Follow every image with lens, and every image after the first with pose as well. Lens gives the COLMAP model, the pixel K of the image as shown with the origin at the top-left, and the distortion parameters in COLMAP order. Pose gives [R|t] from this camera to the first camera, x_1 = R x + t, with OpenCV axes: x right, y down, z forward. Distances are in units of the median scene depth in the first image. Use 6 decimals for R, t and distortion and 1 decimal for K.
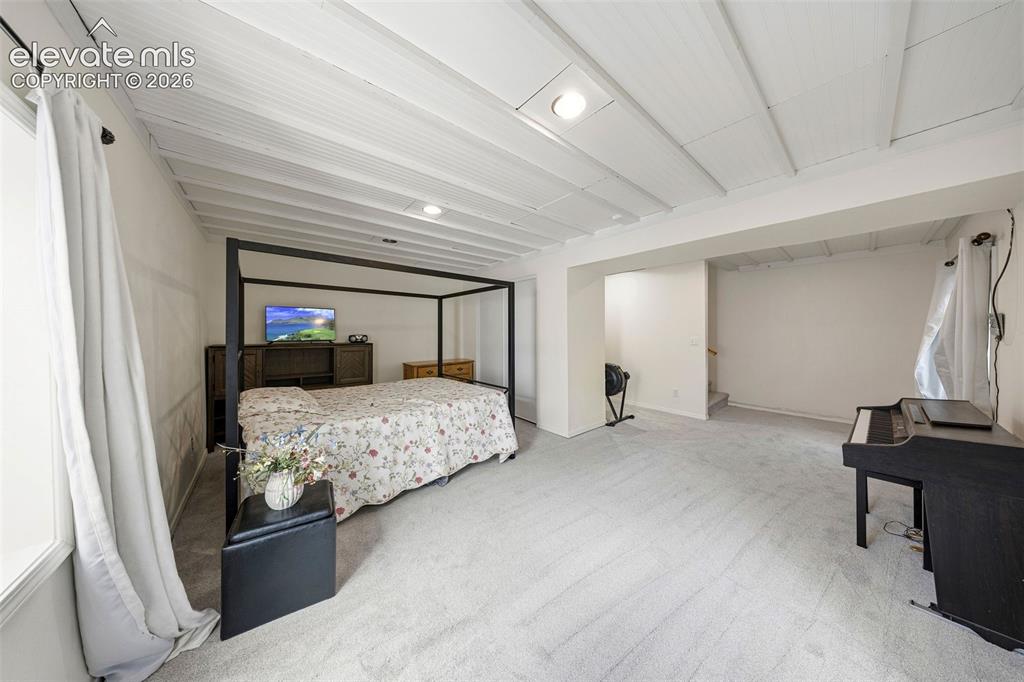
lens RADIAL K [[295.7, 0, 509.1], [0, 295.7, 337.5], [0, 0, 1]] dist [0.000425, 0.000111]
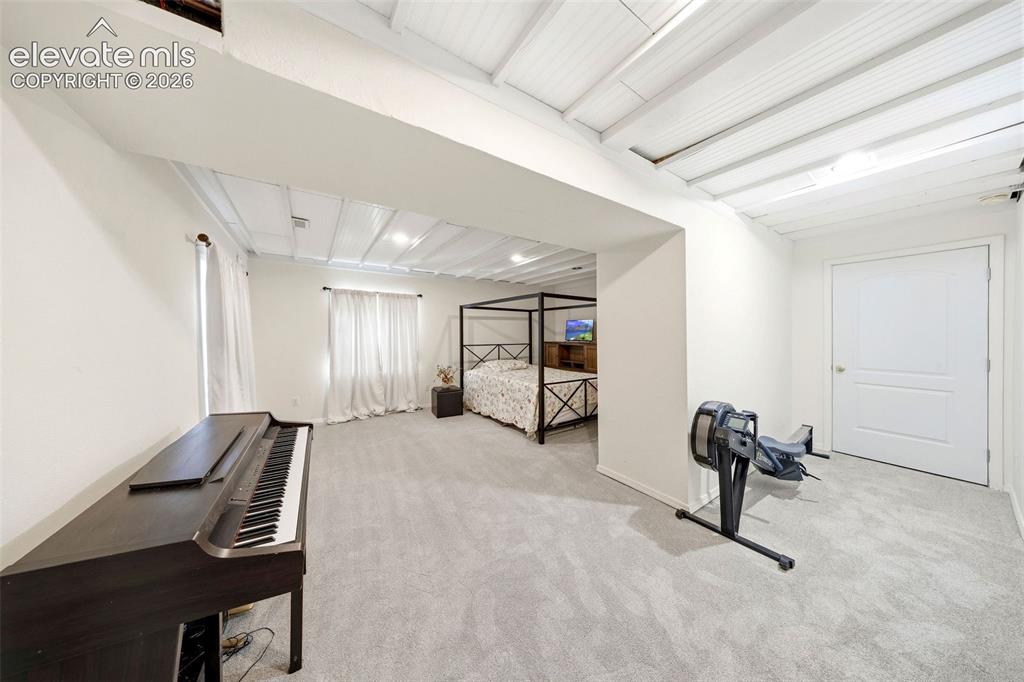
lens RADIAL K [[295.7, 0, 509.1], [0, 295.7, 337.5], [0, 0, 1]] dist [0.000425, 0.000111]
pose [[-0.102463, 0.008191, -0.994703, 1.243215], [-0.020414, 0.999738, 0.010335, -0.017738], [0.994527, 0.021365, -0.102269, 1.046270]]
